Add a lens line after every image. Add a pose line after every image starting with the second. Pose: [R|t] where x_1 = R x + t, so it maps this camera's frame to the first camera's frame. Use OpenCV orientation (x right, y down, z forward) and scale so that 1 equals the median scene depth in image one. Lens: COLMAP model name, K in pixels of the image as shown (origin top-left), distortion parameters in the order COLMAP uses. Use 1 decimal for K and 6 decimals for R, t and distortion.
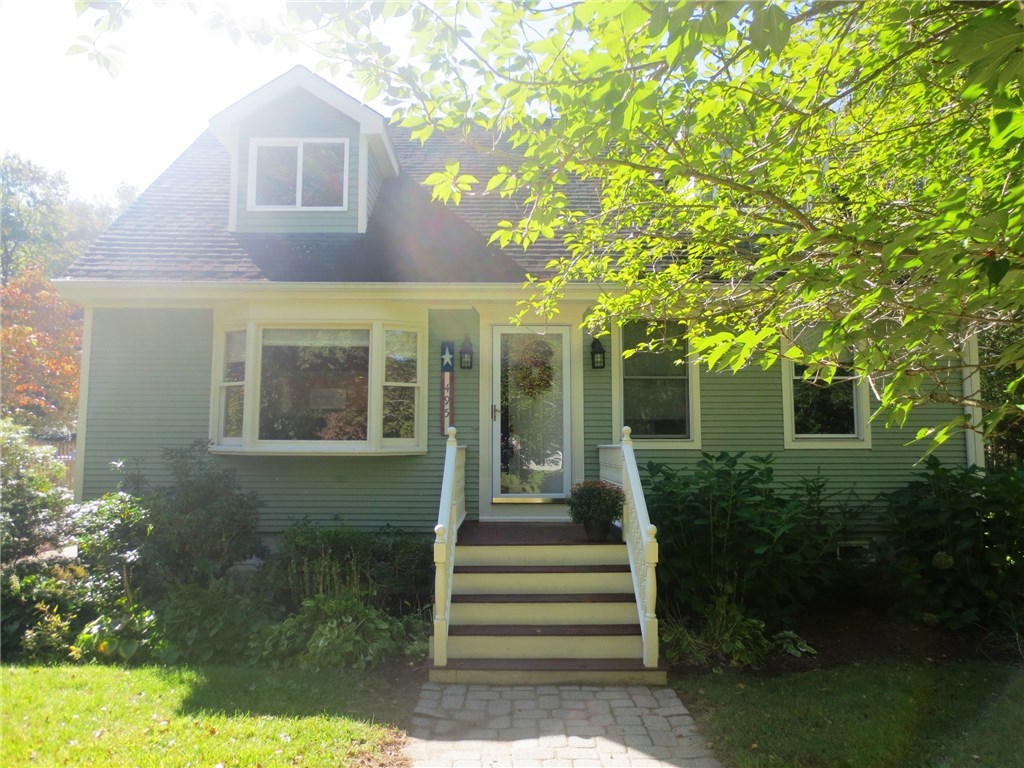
lens RADIAL K [[728.0, 0, 522.7], [0, 728.0, 377.8], [0, 0, 1]] dist [-0.028327, 0.008541]
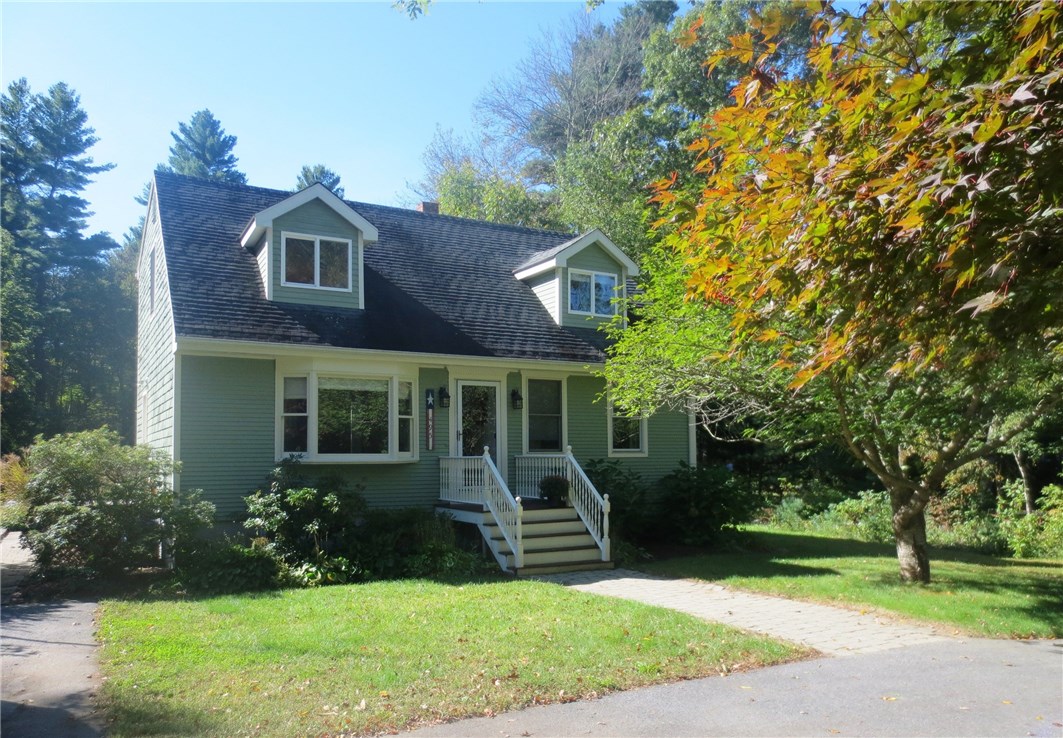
lens RADIAL K [[818.8, 0, 530.1], [0, 818.8, 370.2], [0, 0, 1]] dist [0.001313, 0.001088]
pose [[0.865747, 0.045807, 0.498381, -0.821116], [-0.040051, 0.998950, -0.022243, -0.062371], [-0.498876, -0.000704, 0.866673, -0.637162]]
